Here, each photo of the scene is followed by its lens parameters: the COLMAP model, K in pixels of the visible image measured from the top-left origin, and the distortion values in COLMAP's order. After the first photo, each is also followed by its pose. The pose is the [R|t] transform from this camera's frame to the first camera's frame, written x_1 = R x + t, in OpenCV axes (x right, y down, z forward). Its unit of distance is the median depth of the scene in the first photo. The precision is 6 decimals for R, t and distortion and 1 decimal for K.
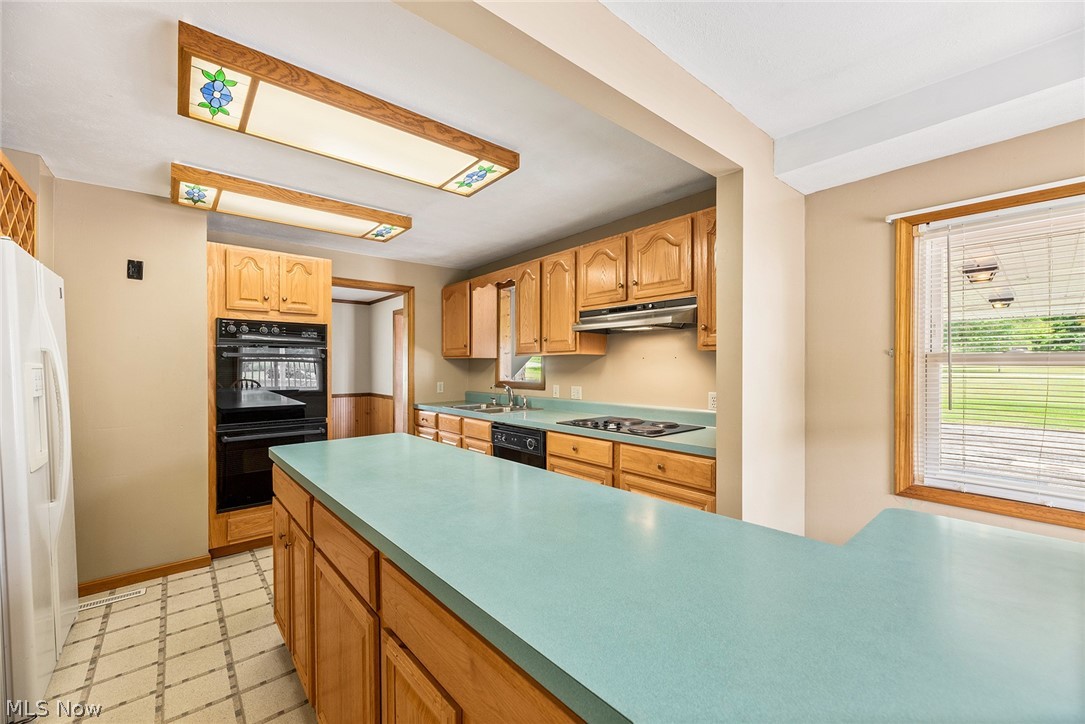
lens RADIAL K [[437.2, 0, 542.5], [0, 437.2, 367.4], [0, 0, 1]] dist [-0.000187, -0.000023]
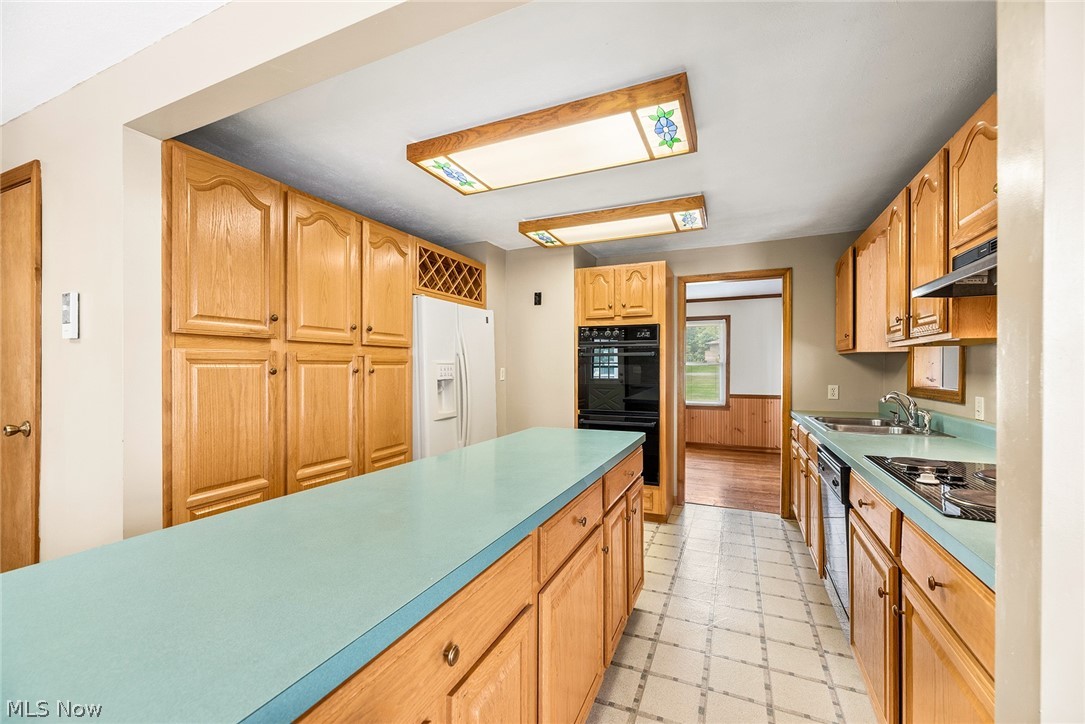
lens RADIAL K [[437.2, 0, 542.5], [0, 437.2, 367.4], [0, 0, 1]] dist [-0.000187, -0.000023]
pose [[0.433852, 0.001891, -0.900982, 0.367569], [-0.005251, 0.999986, -0.000430, 0.008734], [0.900969, 0.004918, 0.433856, 0.335172]]
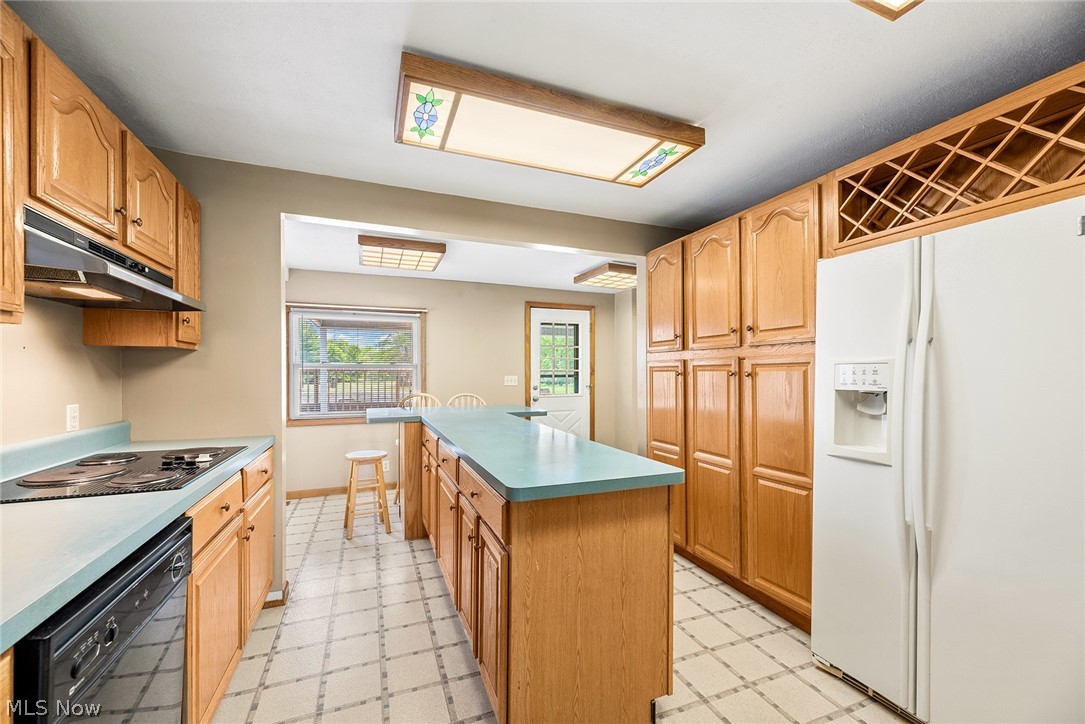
lens RADIAL K [[438.3, 0, 541.8], [0, 438.3, 375.4], [0, 0, 1]] dist [0.000554, 0.000106]
pose [[-0.946591, 0.002234, 0.322429, -0.457885], [0.004702, 0.999965, 0.006877, 0.011844], [-0.322403, 0.008026, -0.946569, 1.275064]]
